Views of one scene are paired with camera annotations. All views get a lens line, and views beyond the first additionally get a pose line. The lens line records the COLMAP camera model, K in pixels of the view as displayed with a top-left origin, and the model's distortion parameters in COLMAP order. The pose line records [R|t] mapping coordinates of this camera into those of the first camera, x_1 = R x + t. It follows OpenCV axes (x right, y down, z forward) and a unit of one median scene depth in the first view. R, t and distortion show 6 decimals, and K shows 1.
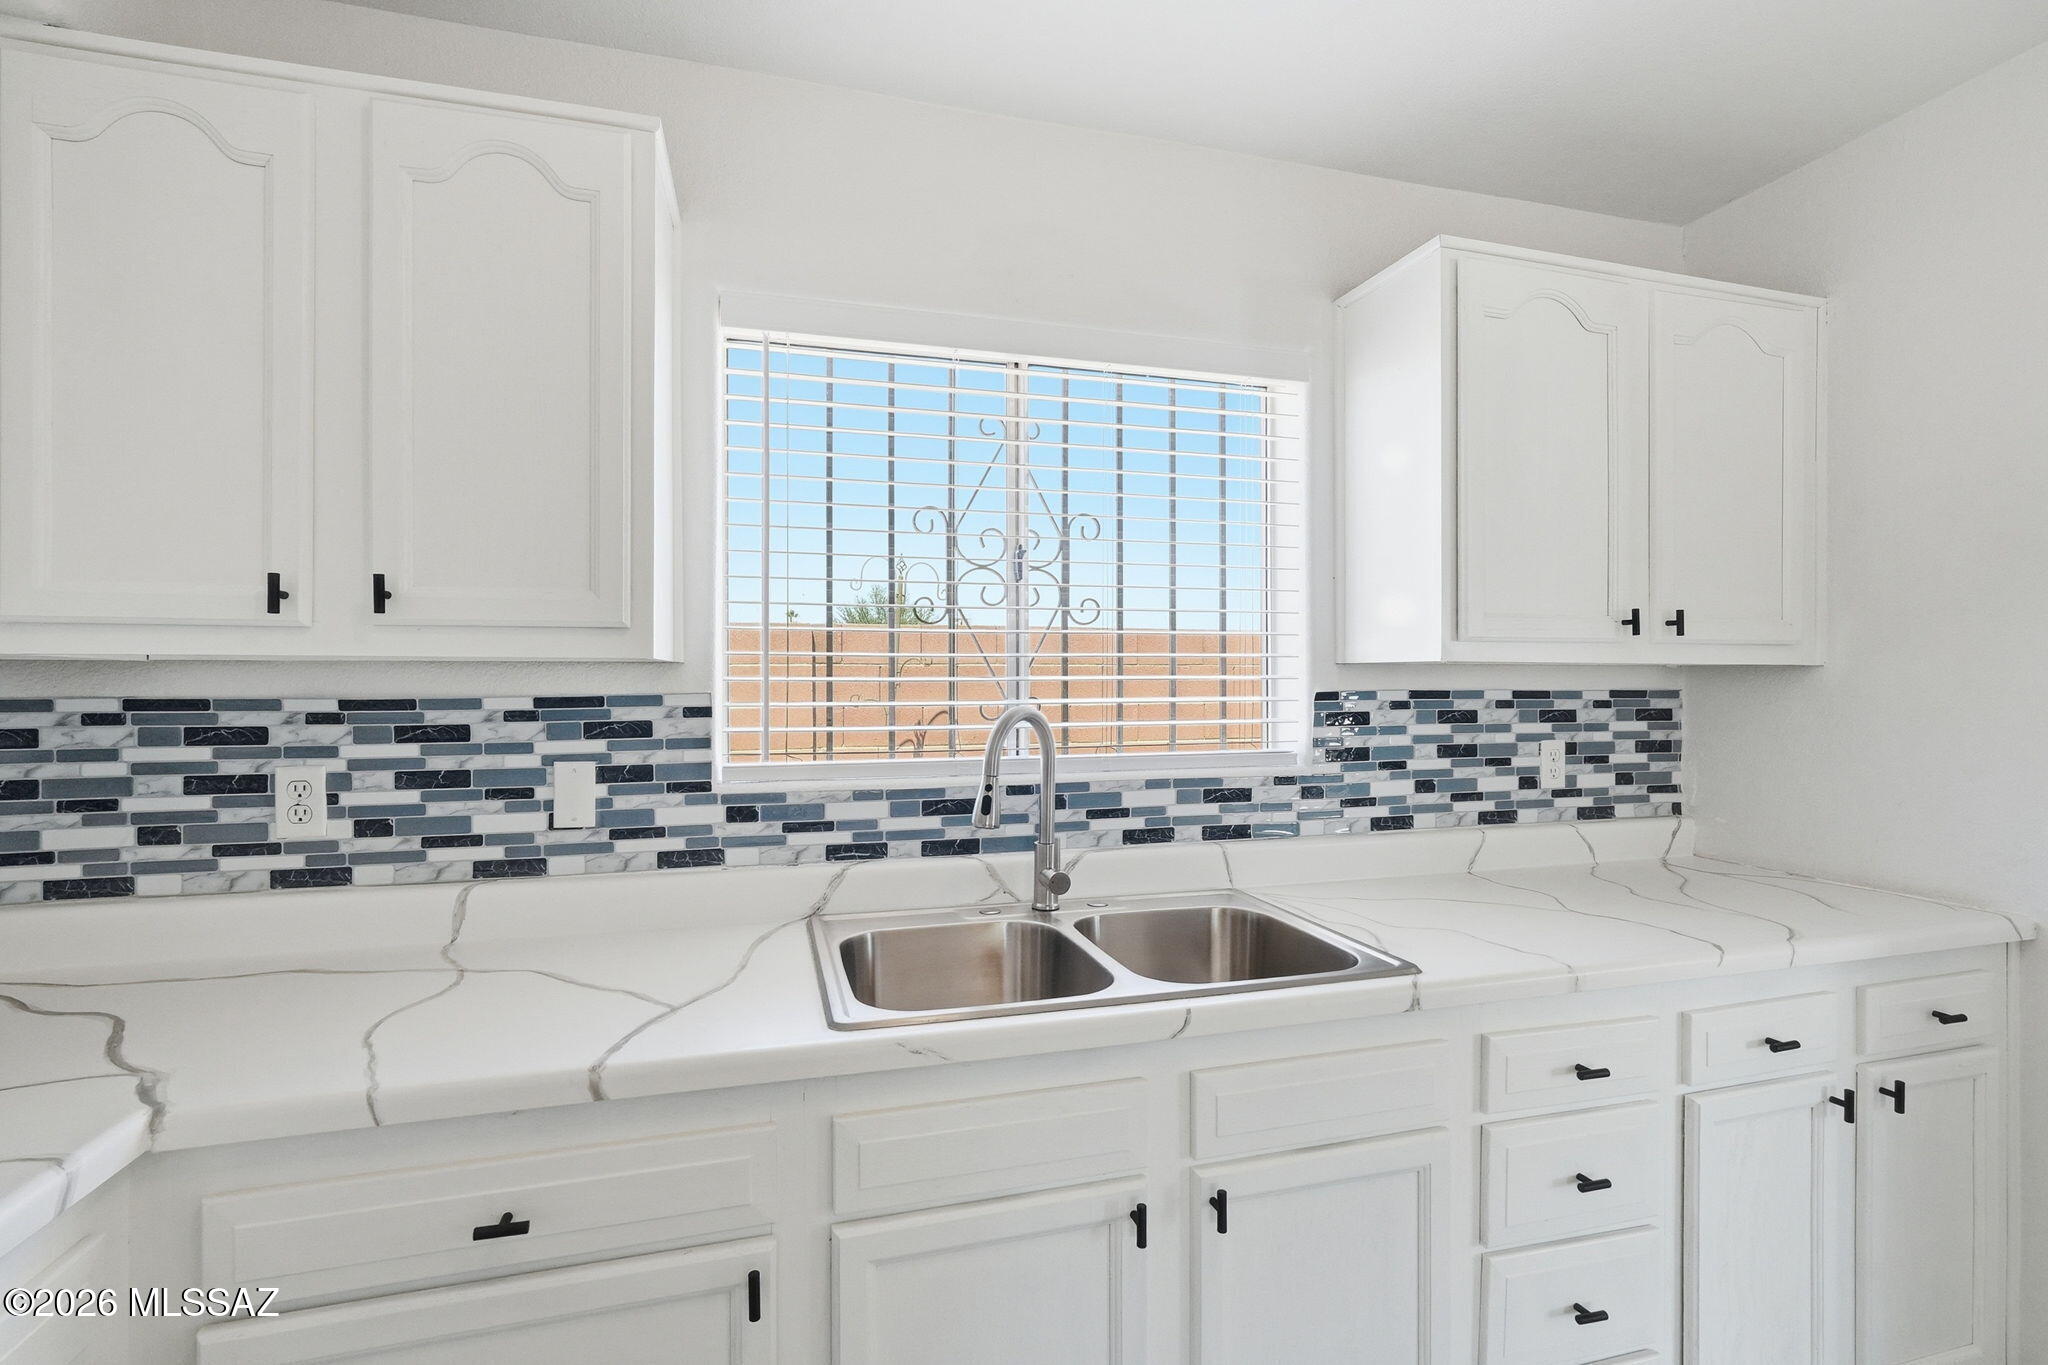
lens RADIAL K [[1371.3, 0, 1024.1], [0, 1371.3, 673.8], [0, 0, 1]] dist [-0.025524, 0.004534]
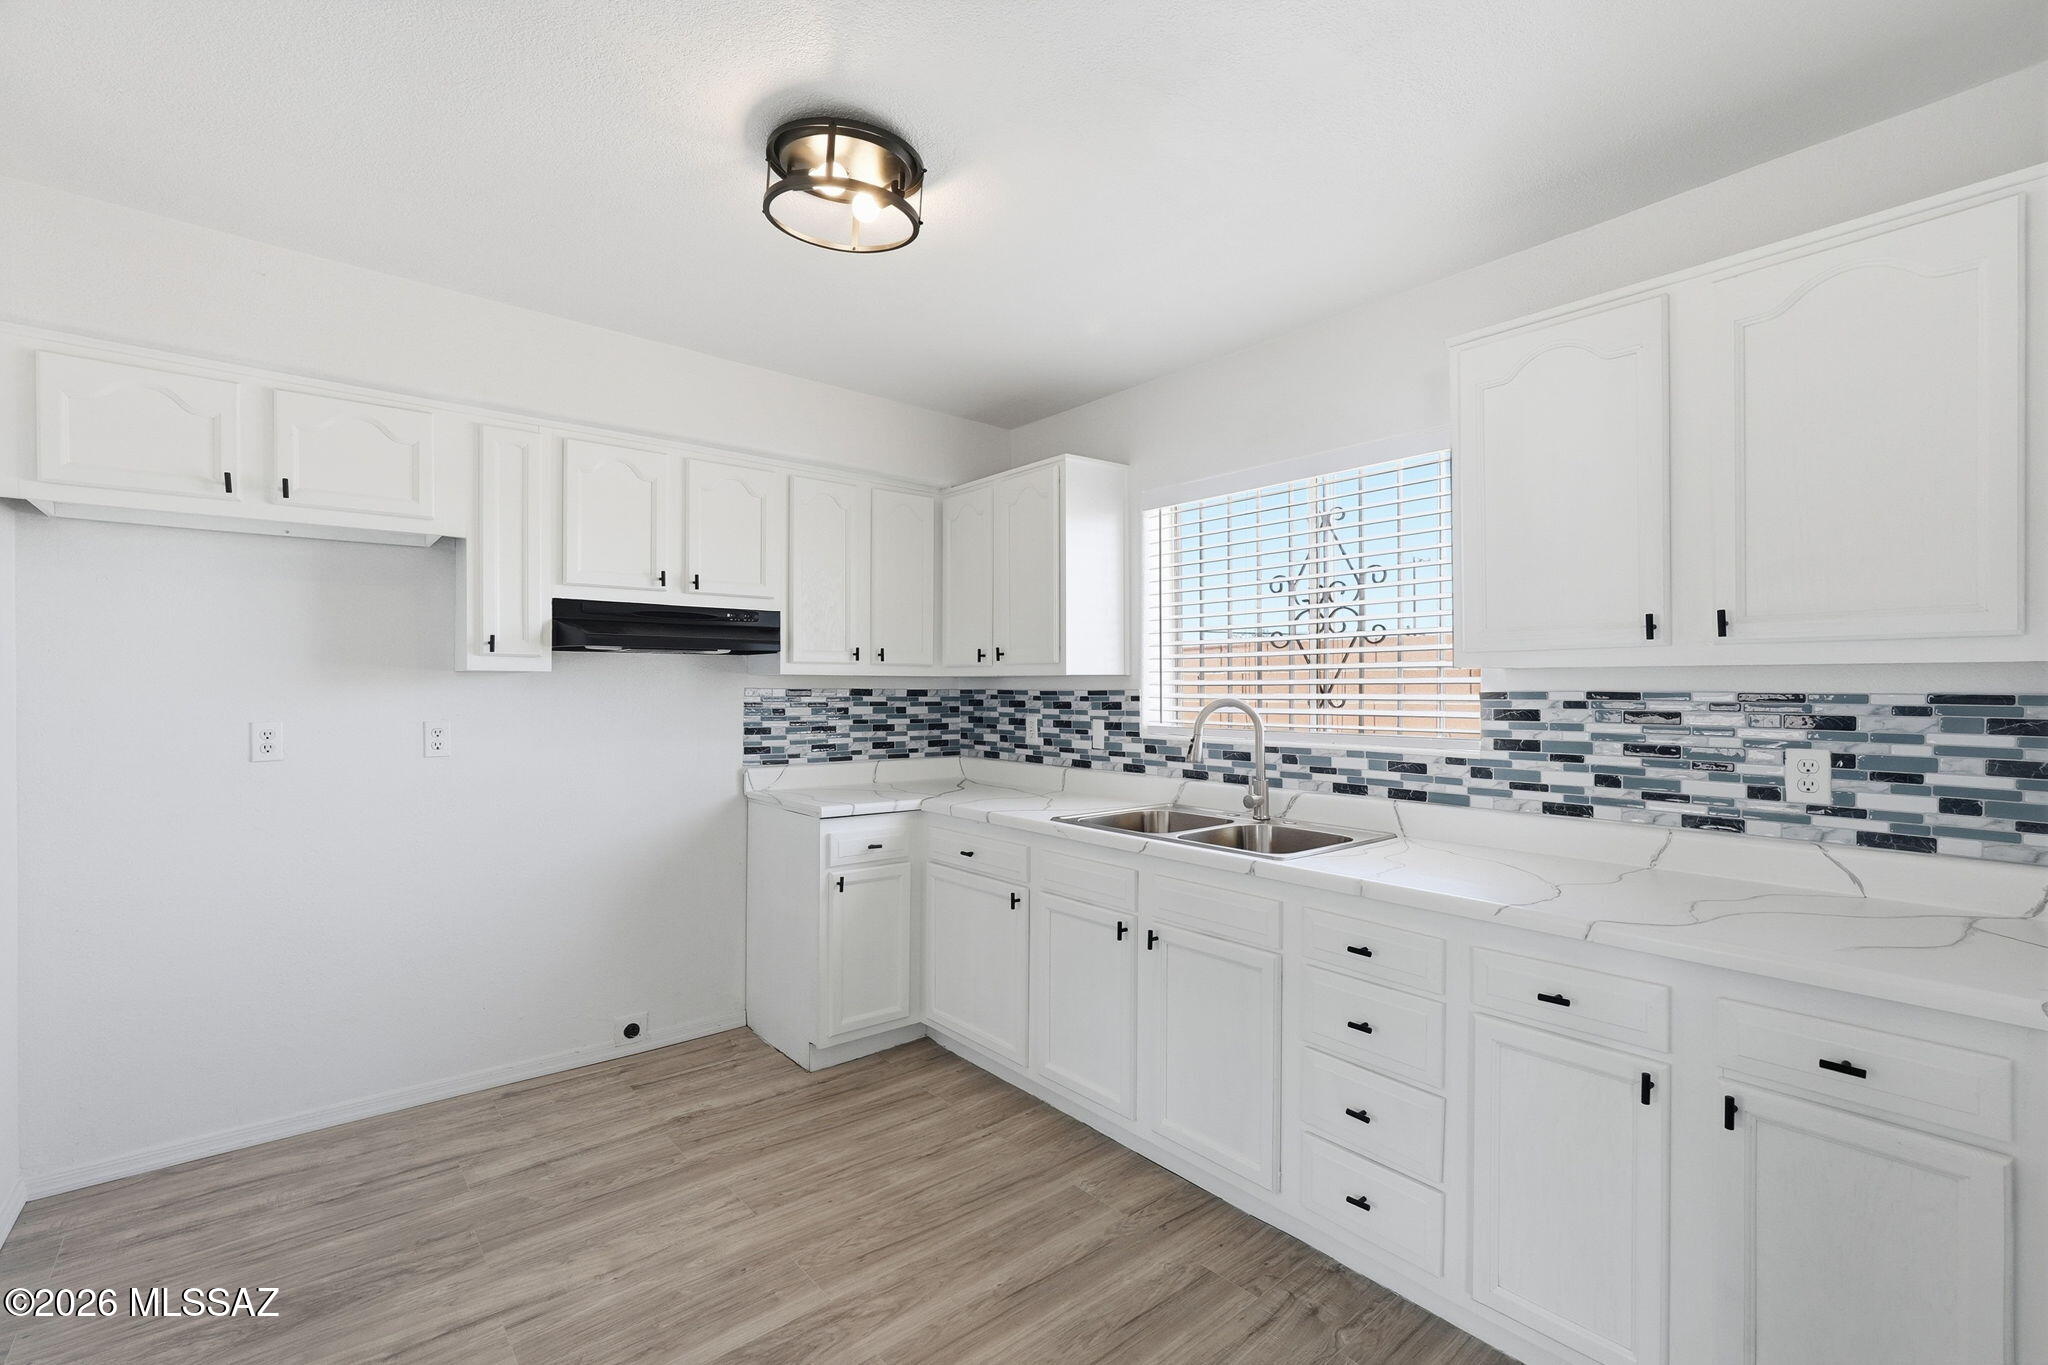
lens RADIAL K [[941.0, 0, 1027.8], [0, 941.0, 695.4], [0, 0, 1]] dist [-0.008623, 0.004303]
pose [[0.273624, 0.012846, -0.961751, 0.922803], [0.008284, 0.999842, 0.015711, -0.000697], [0.961801, -0.012266, 0.273474, 0.377093]]
